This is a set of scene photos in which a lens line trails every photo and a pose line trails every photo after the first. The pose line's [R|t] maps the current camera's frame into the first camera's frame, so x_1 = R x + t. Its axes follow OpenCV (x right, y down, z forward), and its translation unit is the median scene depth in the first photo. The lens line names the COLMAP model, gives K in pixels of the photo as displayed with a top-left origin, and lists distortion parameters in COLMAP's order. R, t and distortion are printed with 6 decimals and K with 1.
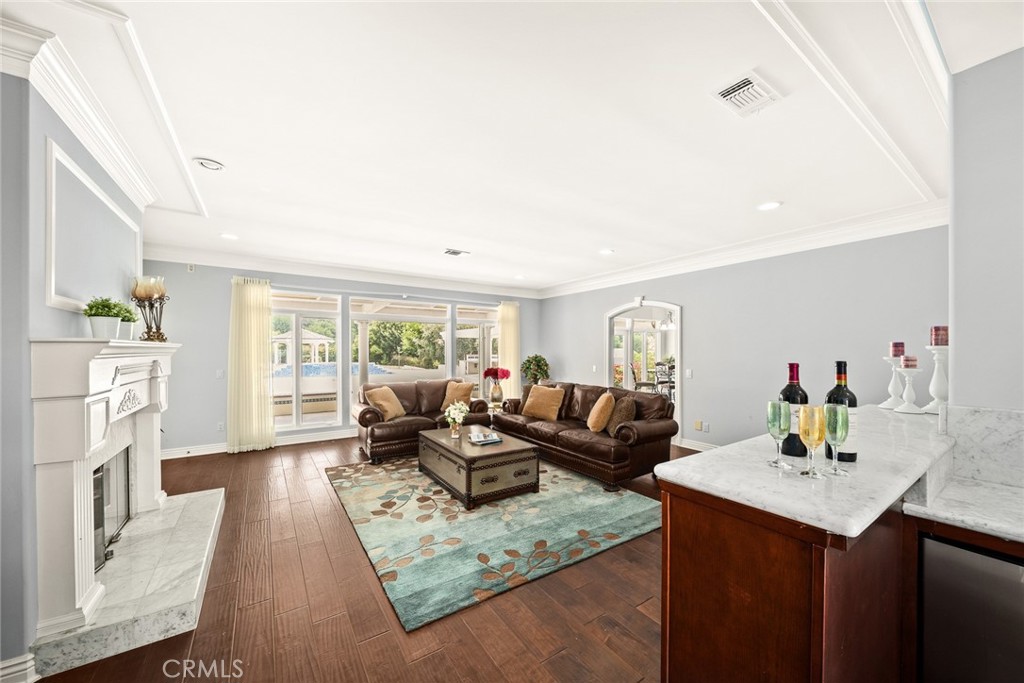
lens RADIAL K [[367.5, 0, 512.0], [0, 367.5, 341.5], [0, 0, 1]] dist [-0.001190, -0.000148]
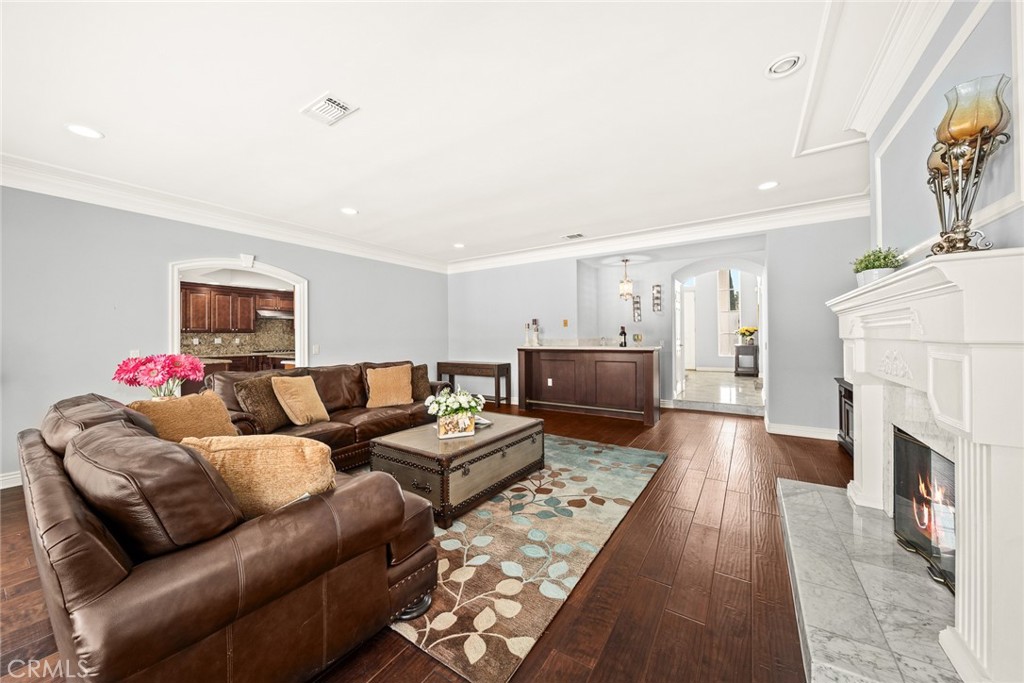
lens RADIAL K [[367.5, 0, 512.0], [0, 367.5, 341.5], [0, 0, 1]] dist [-0.001190, -0.000148]
pose [[-0.390469, 0.001333, 0.920615, -0.864257], [-0.006833, 0.999967, -0.004346, 0.083296], [-0.920591, -0.007988, -0.390447, 1.229211]]
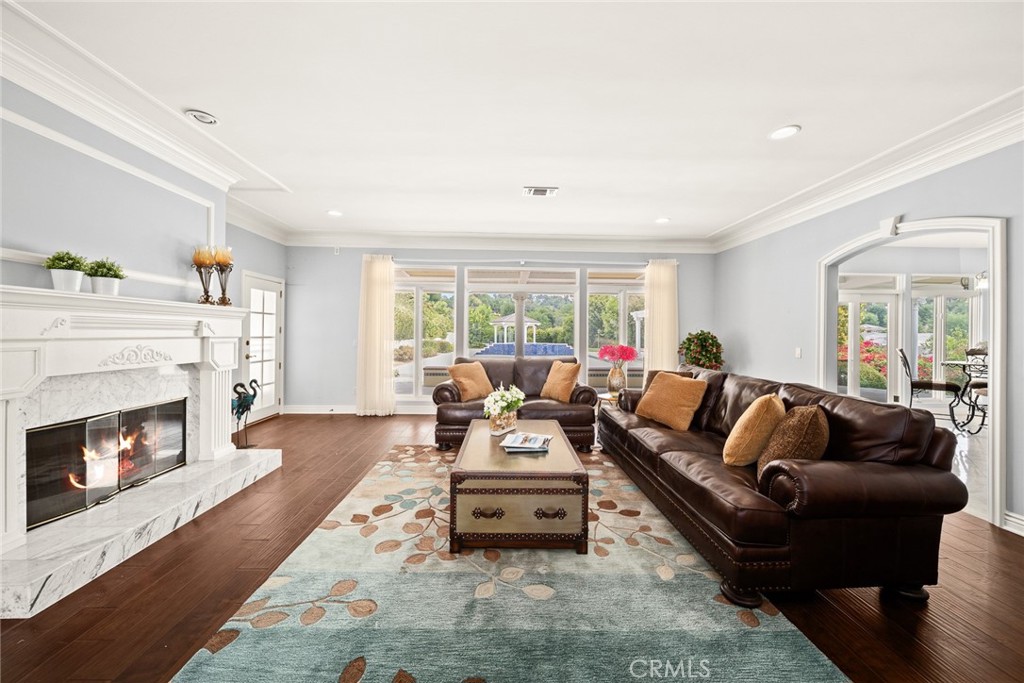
lens RADIAL K [[362.9, 0, 511.9], [0, 362.9, 325.8], [0, 0, 1]] dist [-0.001955, -0.000509]
pose [[0.845280, -0.003208, -0.534314, 0.258102], [0.003620, 0.999993, -0.000277, 0.049817], [0.534312, -0.001700, 0.845286, 0.426404]]
